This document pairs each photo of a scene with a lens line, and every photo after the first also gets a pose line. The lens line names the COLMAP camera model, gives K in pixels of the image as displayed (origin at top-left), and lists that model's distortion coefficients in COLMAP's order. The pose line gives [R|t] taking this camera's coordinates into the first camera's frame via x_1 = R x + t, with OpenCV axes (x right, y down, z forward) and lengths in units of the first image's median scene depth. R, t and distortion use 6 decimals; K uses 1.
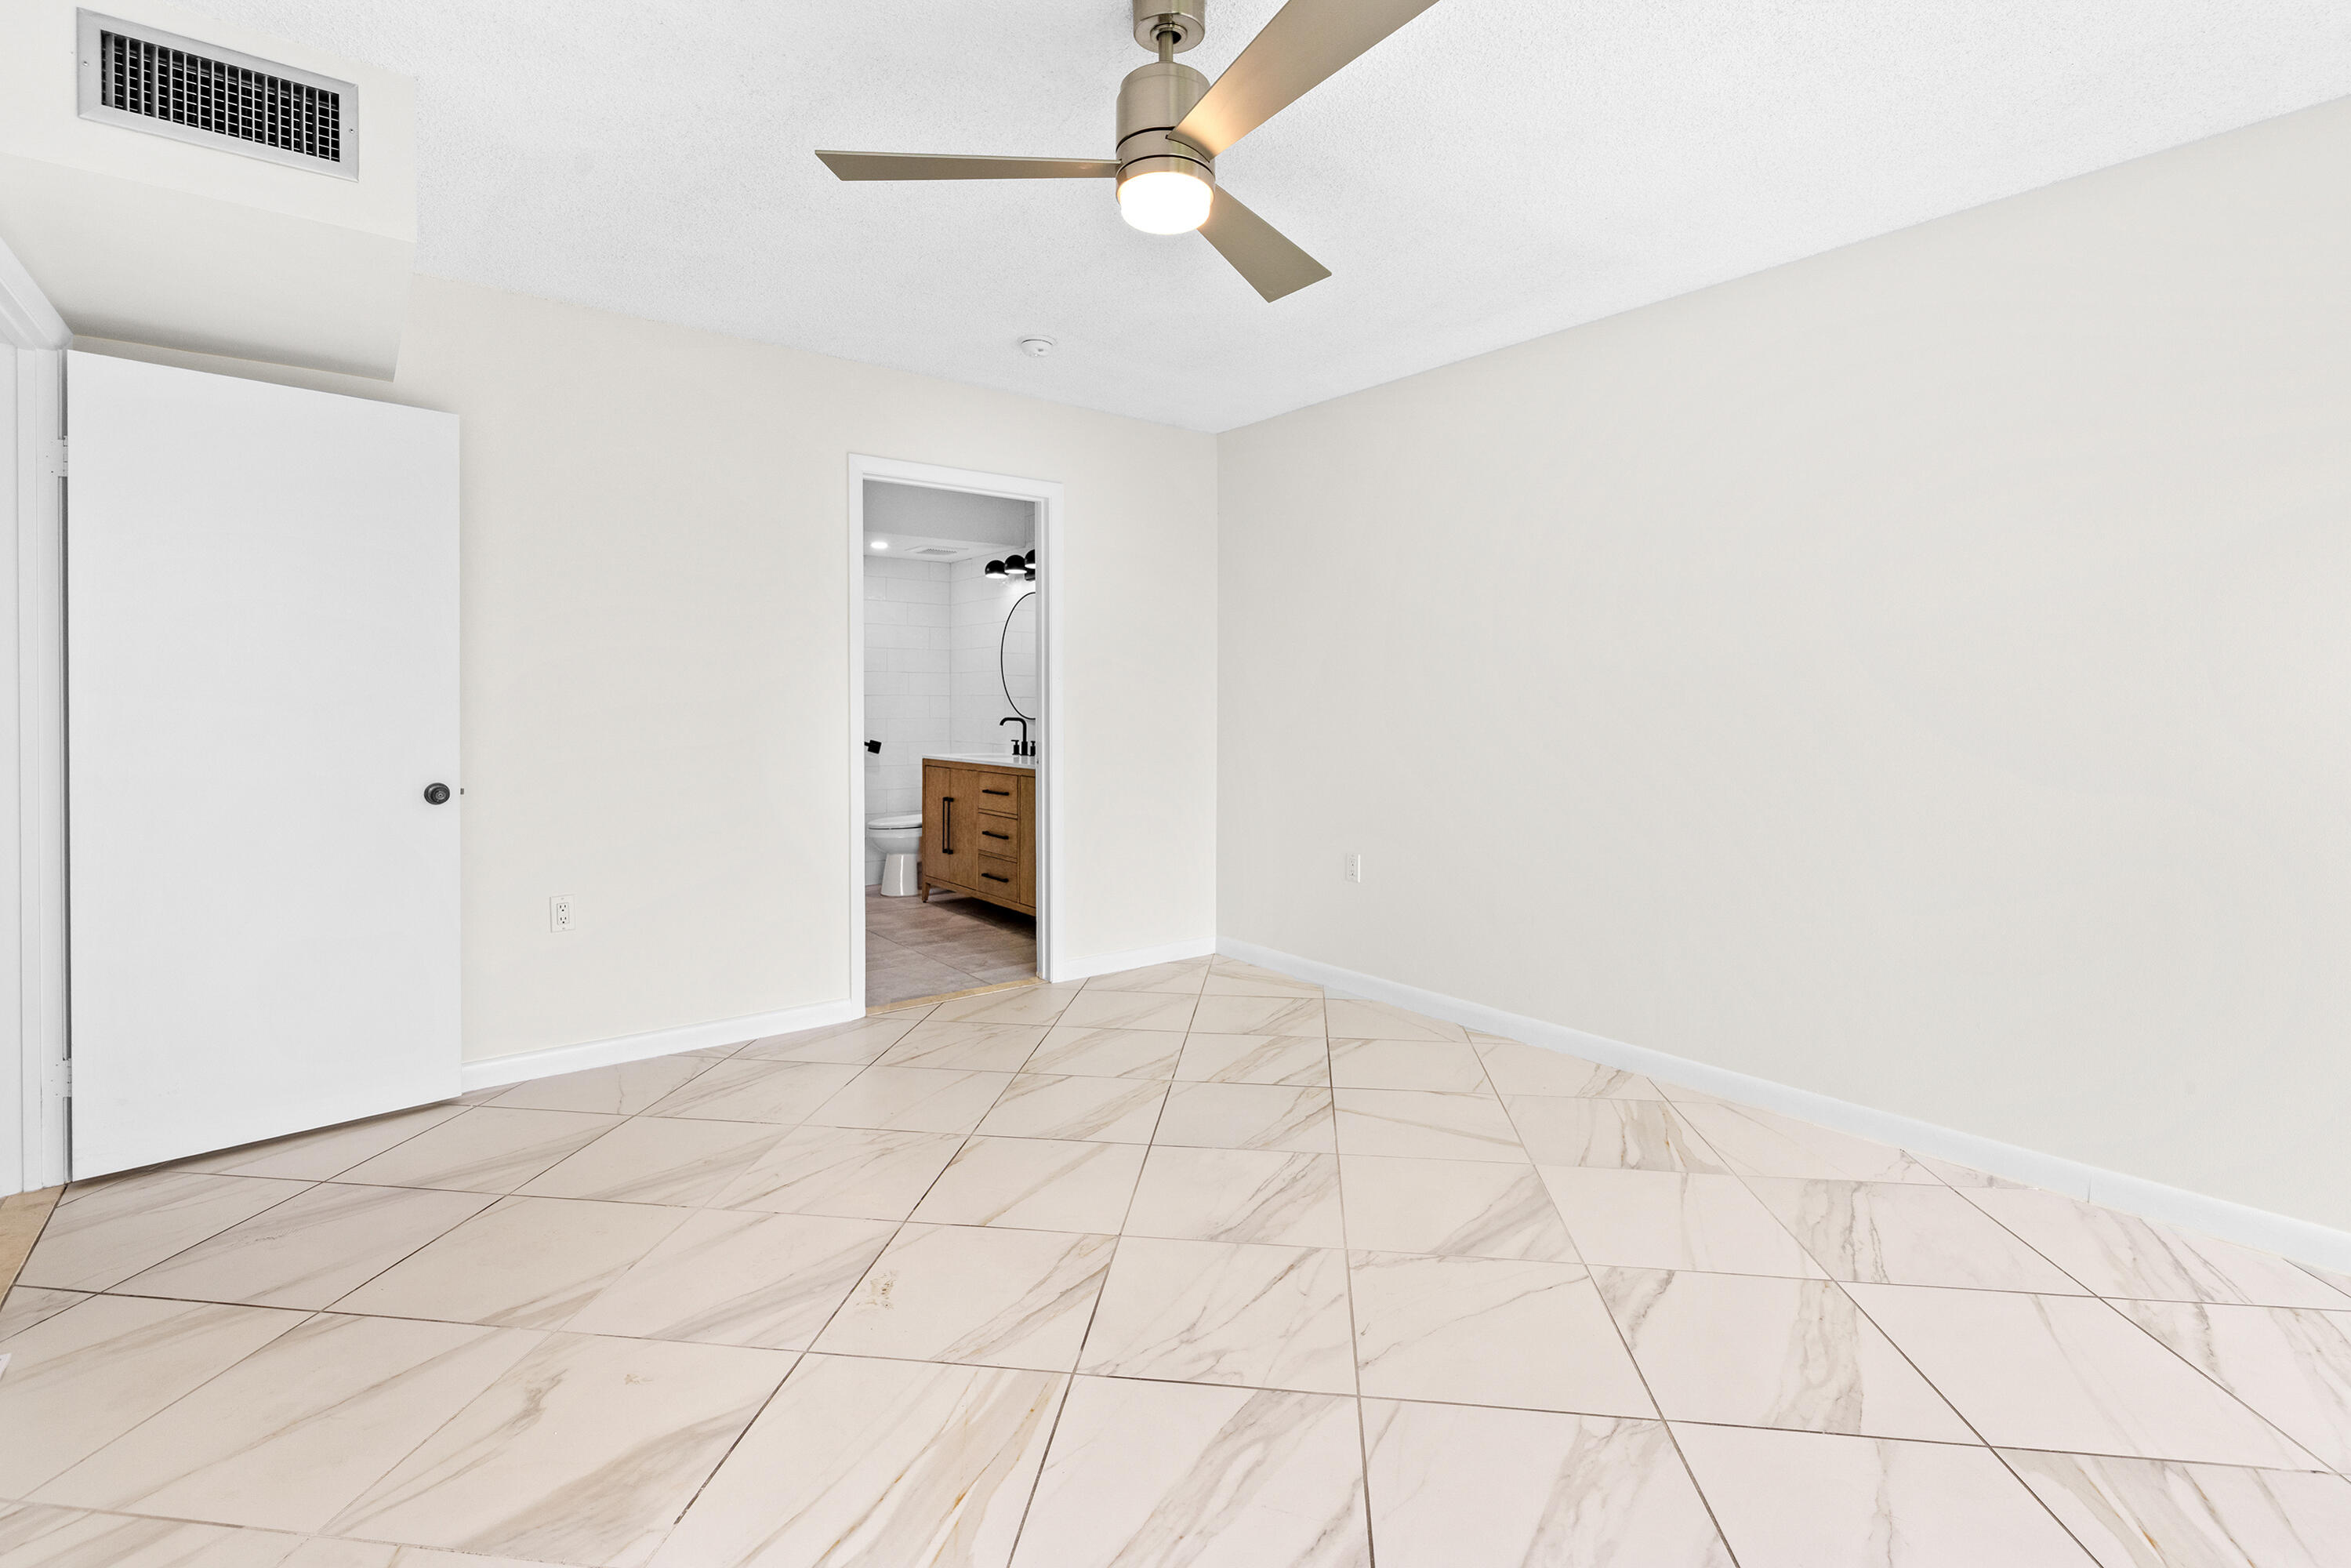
lens RADIAL K [[1065.0, 0, 1161.6], [0, 1065.0, 714.3], [0, 0, 1]] dist [-0.006314, 0.000050]
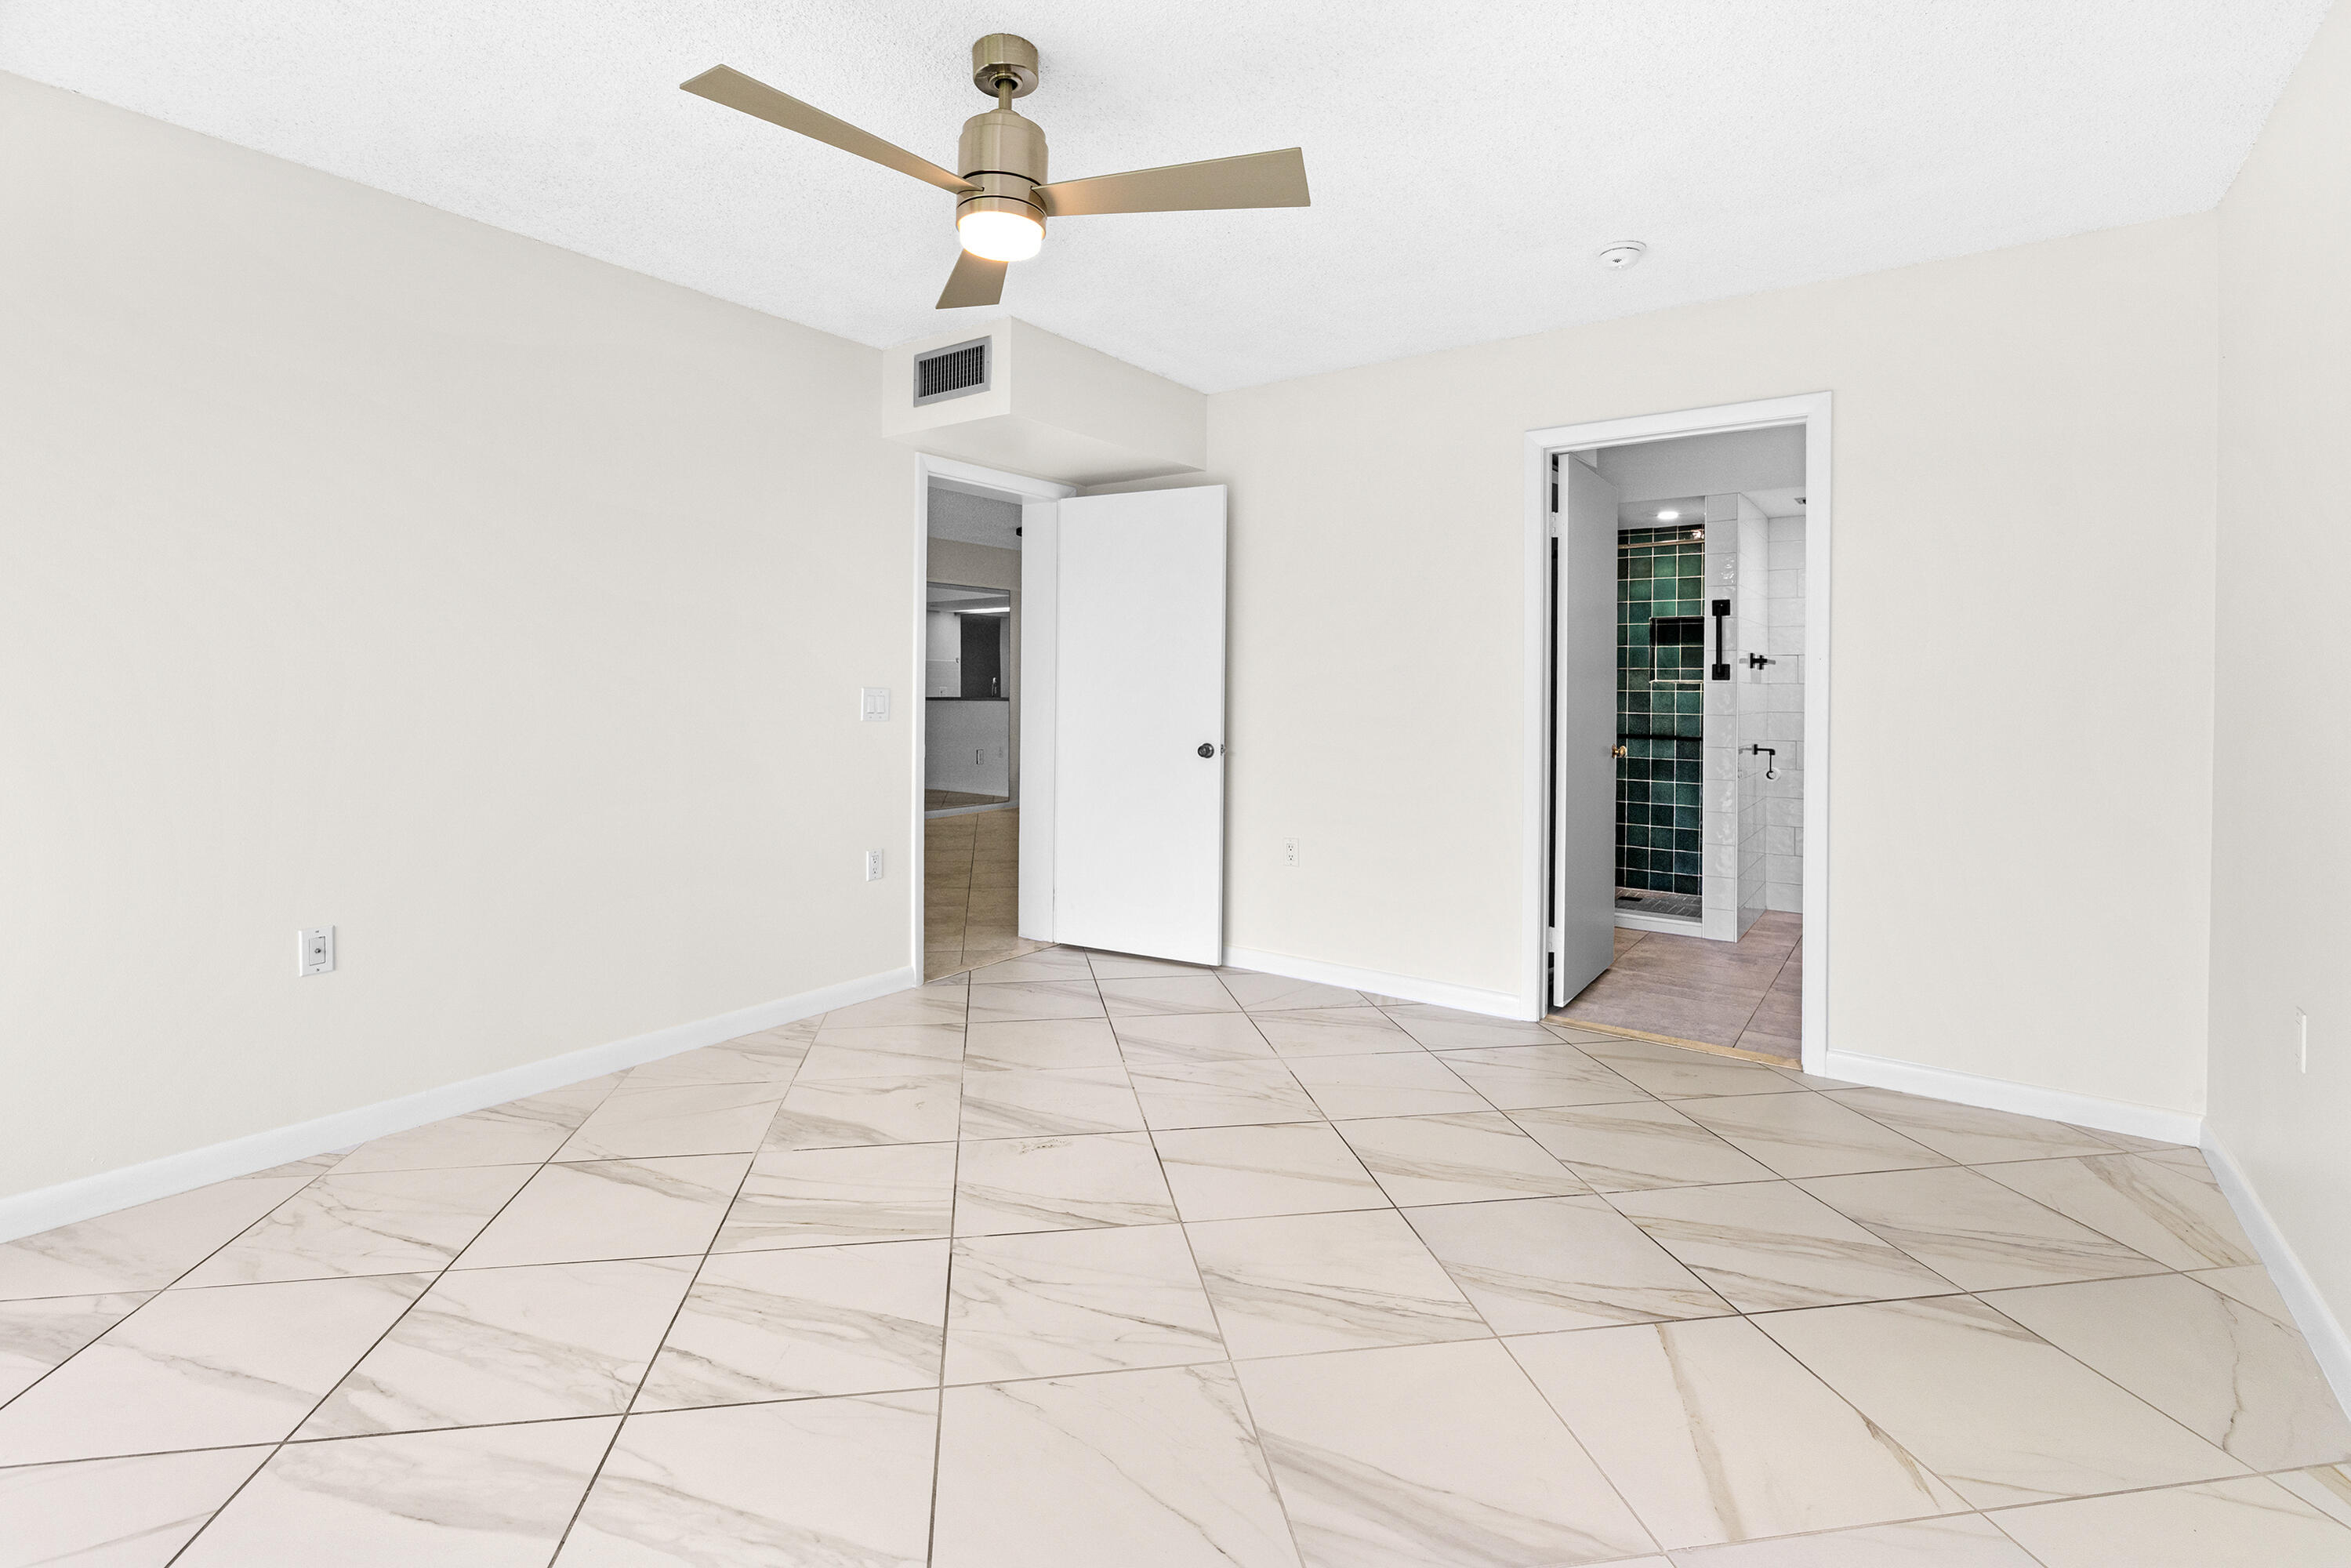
lens RADIAL K [[1079.6, 0, 1180.1], [0, 1079.6, 691.4], [0, 0, 1]] dist [-0.006986, 0.000810]
pose [[0.285688, 0.004444, -0.958312, 0.891890], [-0.018279, 0.999833, -0.000812, -0.005229], [0.958148, 0.017749, 0.285721, 0.678180]]
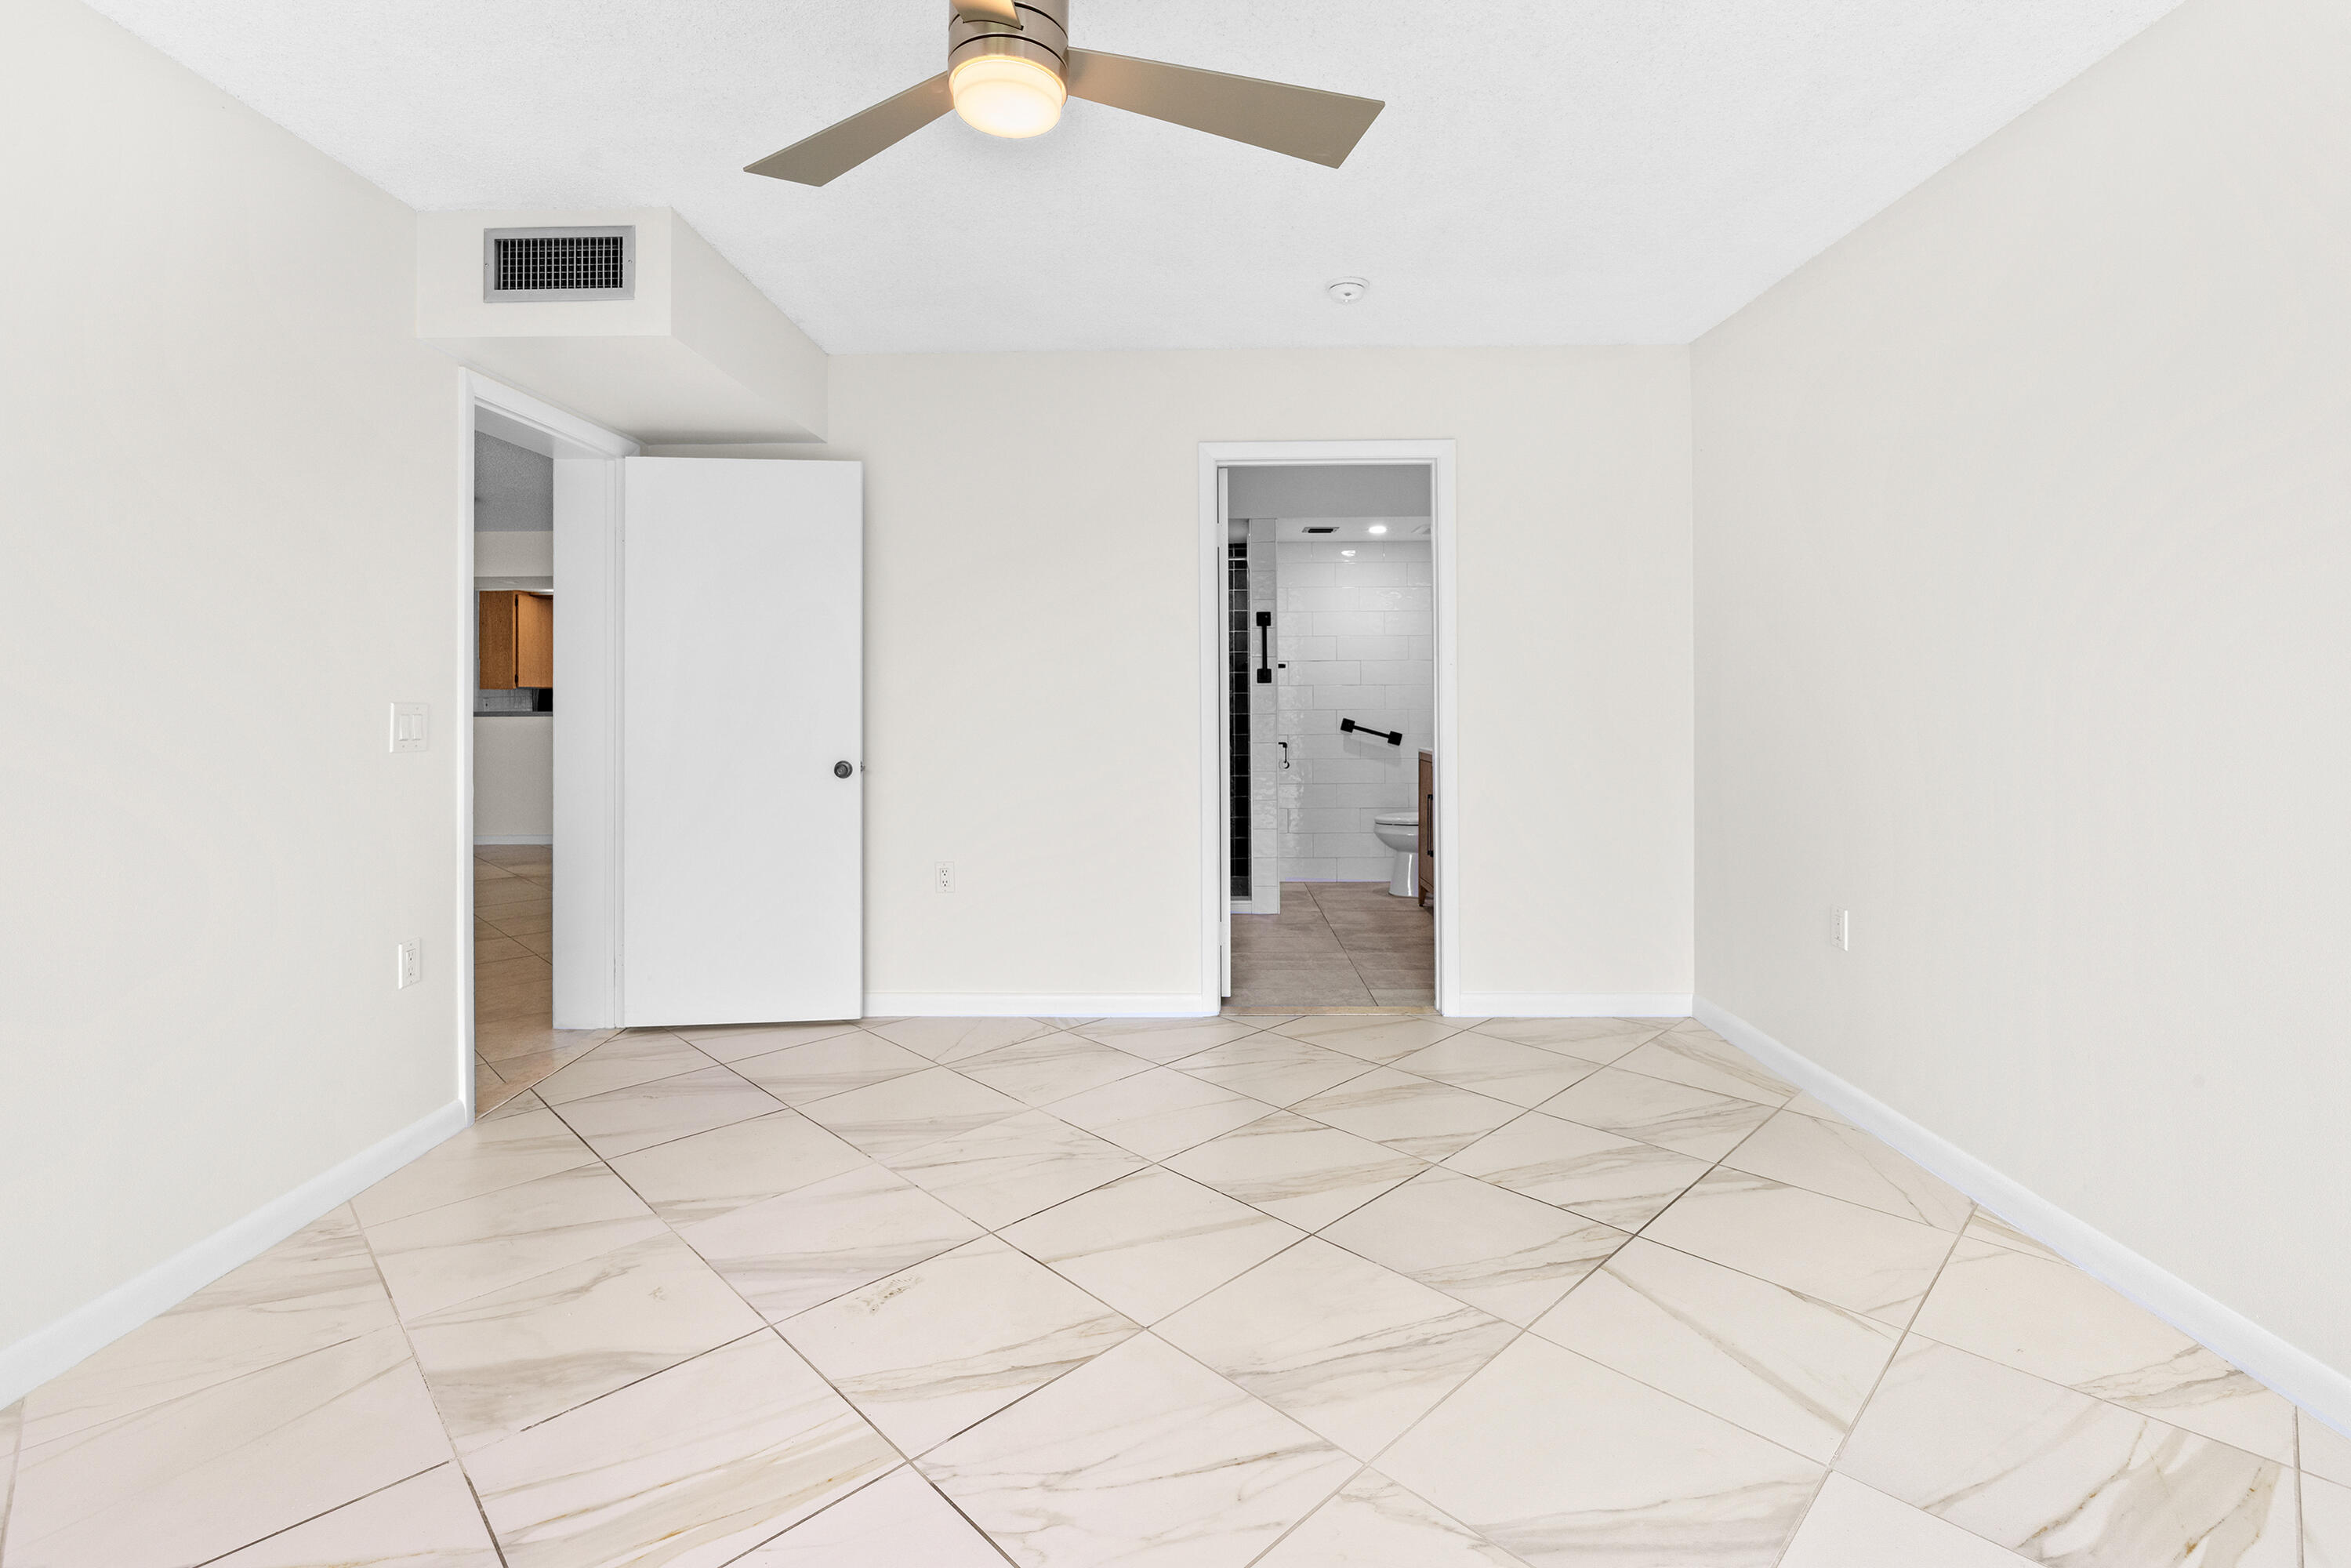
lens RADIAL K [[1059.8, 0, 1172.4], [0, 1059.8, 690.4], [0, 0, 1]] dist [-0.011400, 0.003988]
pose [[0.780777, -0.006639, -0.624774, 0.485388], [-0.000629, 0.999935, -0.011412, -0.005108], [0.624809, 0.009303, 0.780722, 0.343949]]
